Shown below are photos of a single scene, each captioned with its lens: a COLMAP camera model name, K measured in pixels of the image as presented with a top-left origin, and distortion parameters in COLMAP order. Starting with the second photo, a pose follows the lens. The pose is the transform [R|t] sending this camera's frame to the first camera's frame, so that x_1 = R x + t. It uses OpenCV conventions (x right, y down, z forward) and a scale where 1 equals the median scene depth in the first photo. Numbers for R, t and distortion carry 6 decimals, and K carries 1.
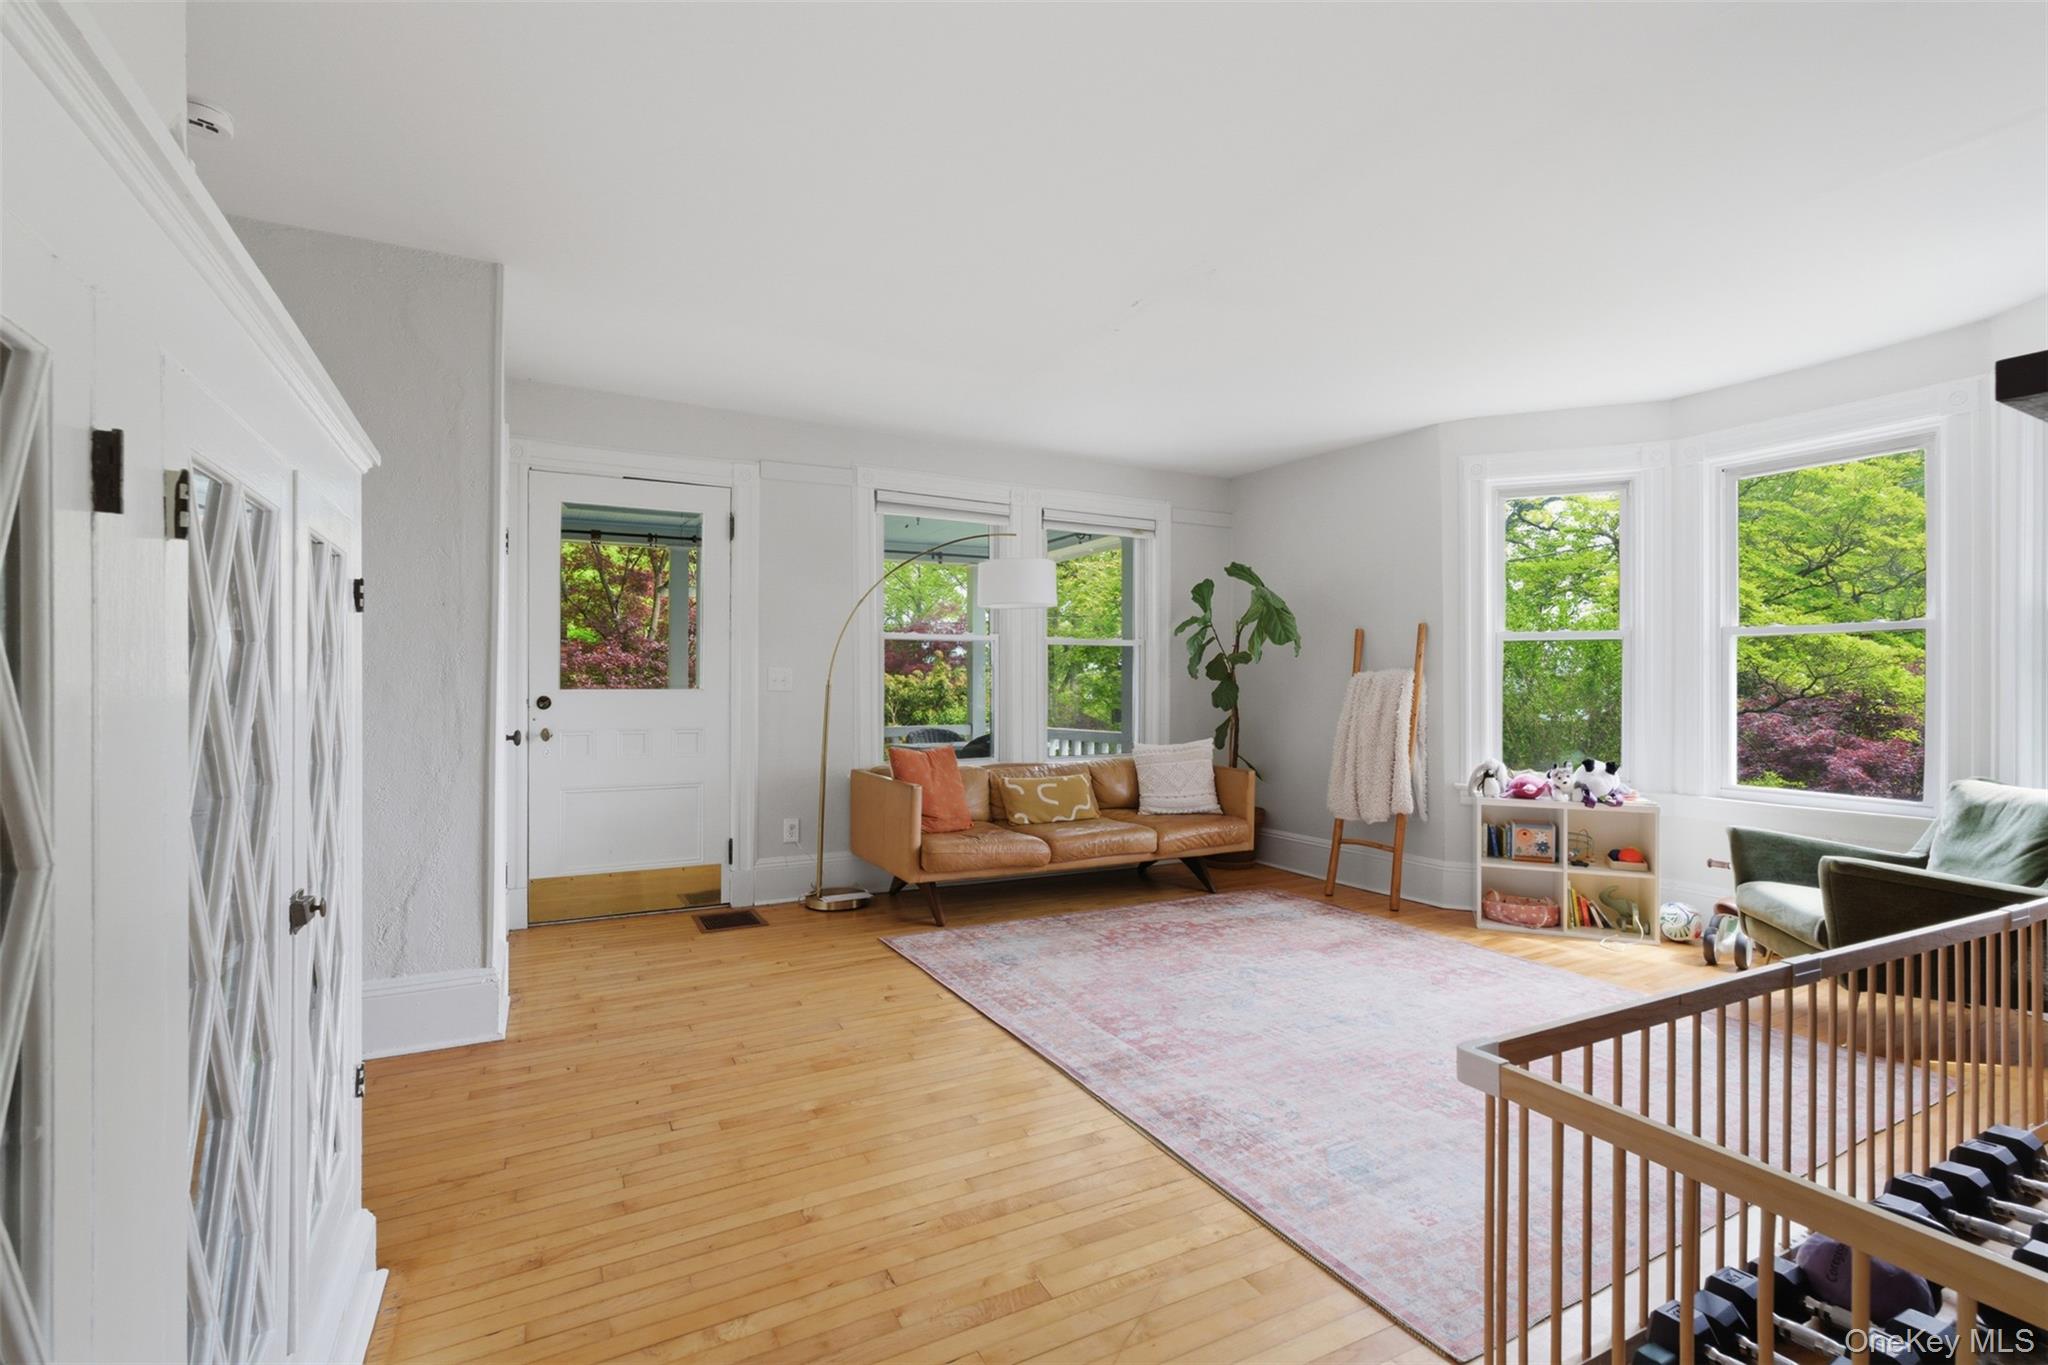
lens RADIAL K [[919.0, 0, 1014.8], [0, 919.0, 687.2], [0, 0, 1]] dist [-0.005119, 0.000356]
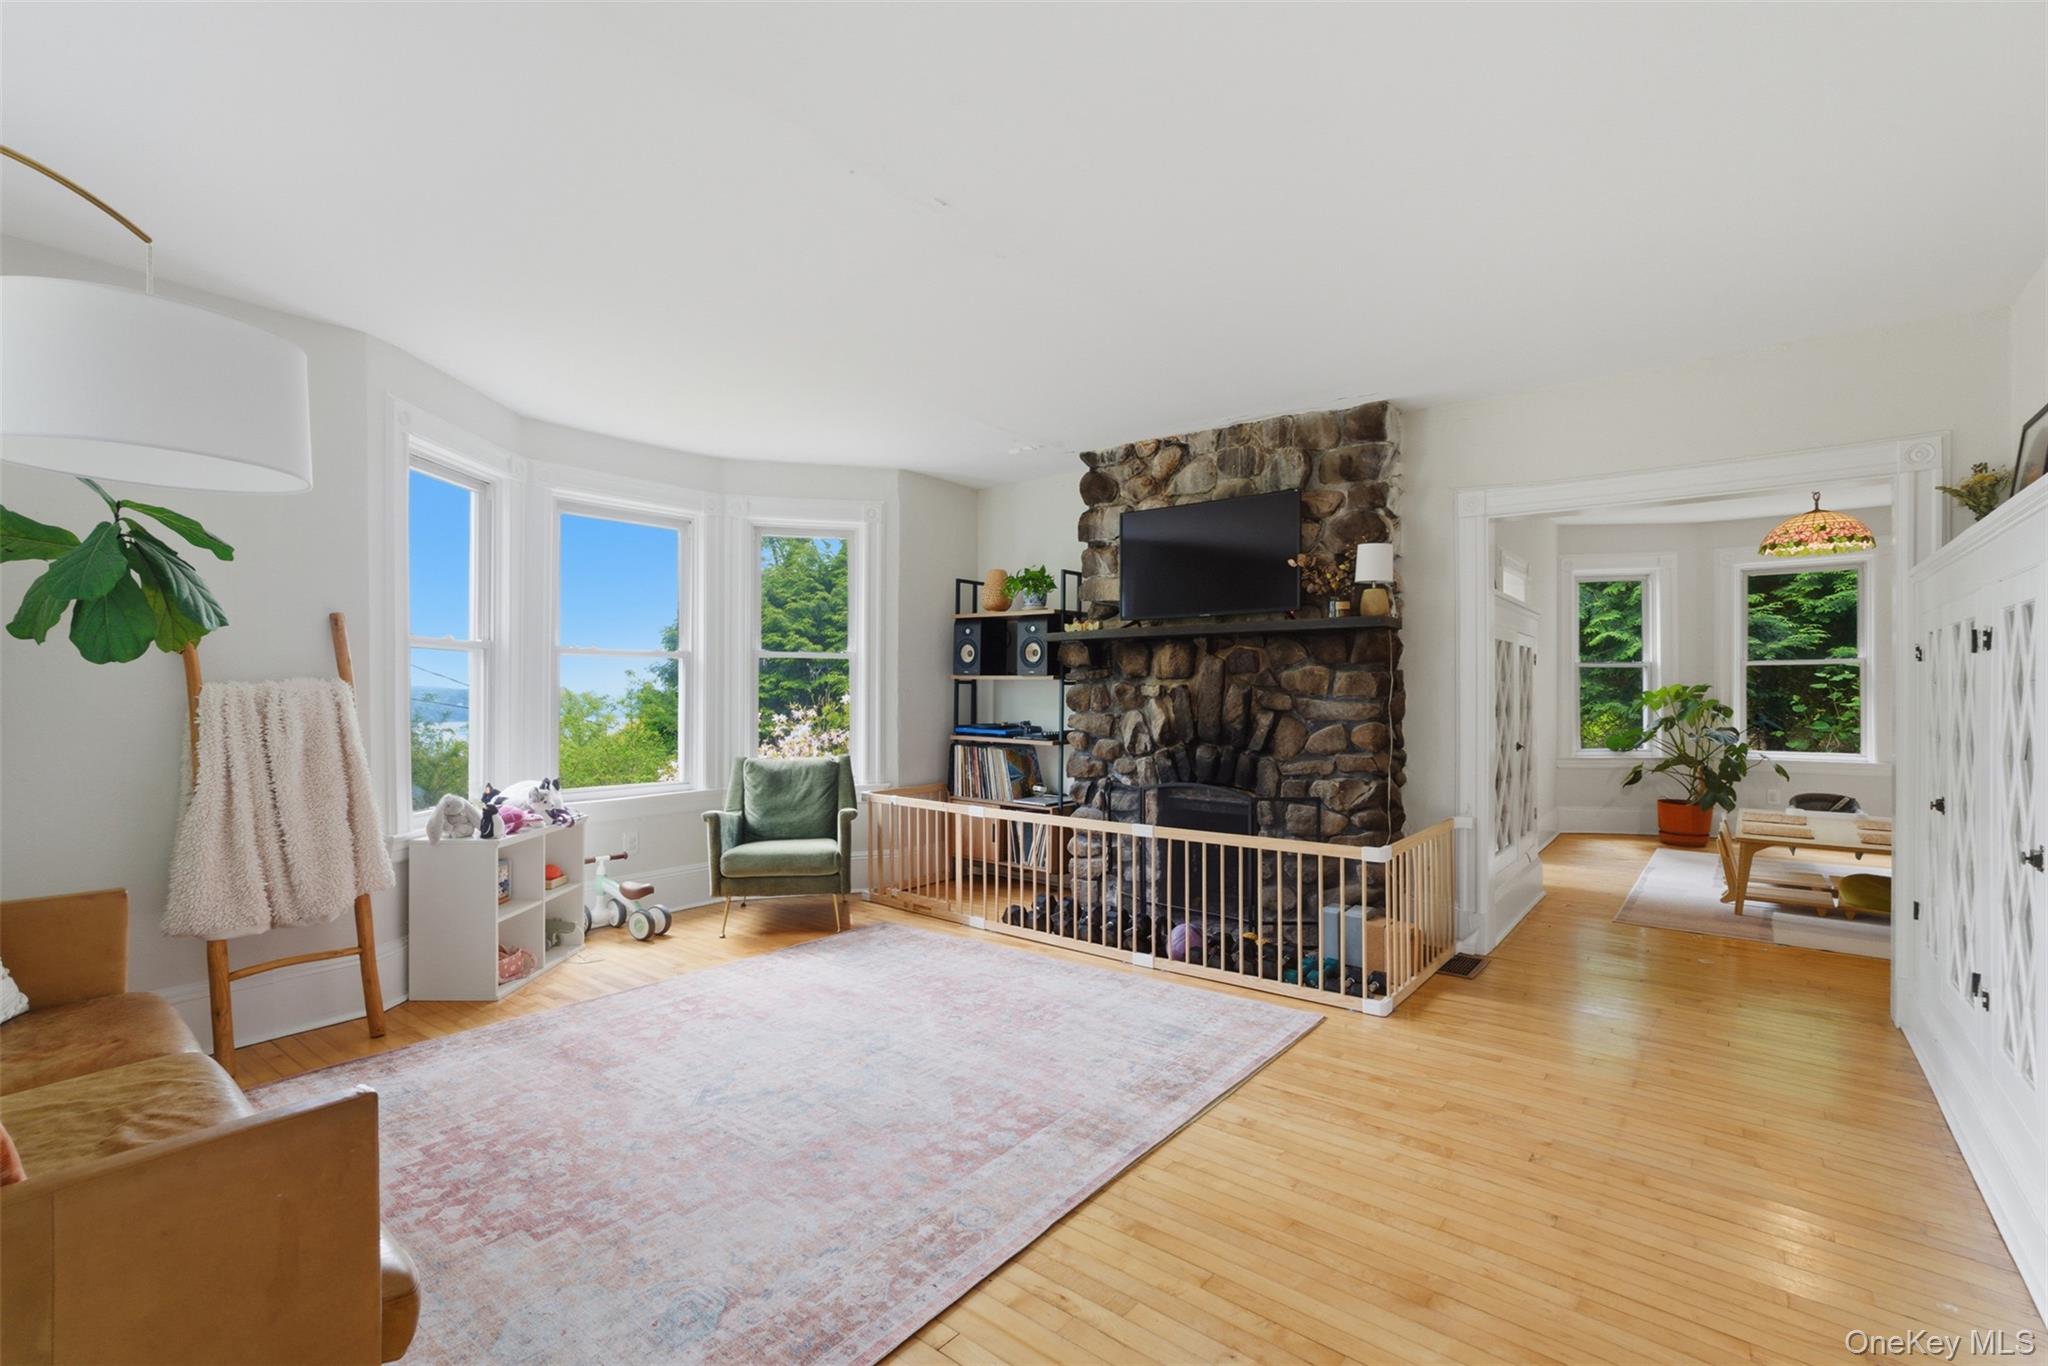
lens RADIAL K [[919.0, 0, 1021.0], [0, 919.0, 690.9], [0, 0, 1]] dist [-0.005119, 0.000356]
pose [[-0.410824, 0.002403, 0.911712, -0.552312], [0.002371, 0.999996, -0.001567, -0.011053], [-0.911712, 0.001518, -0.410828, 1.180122]]
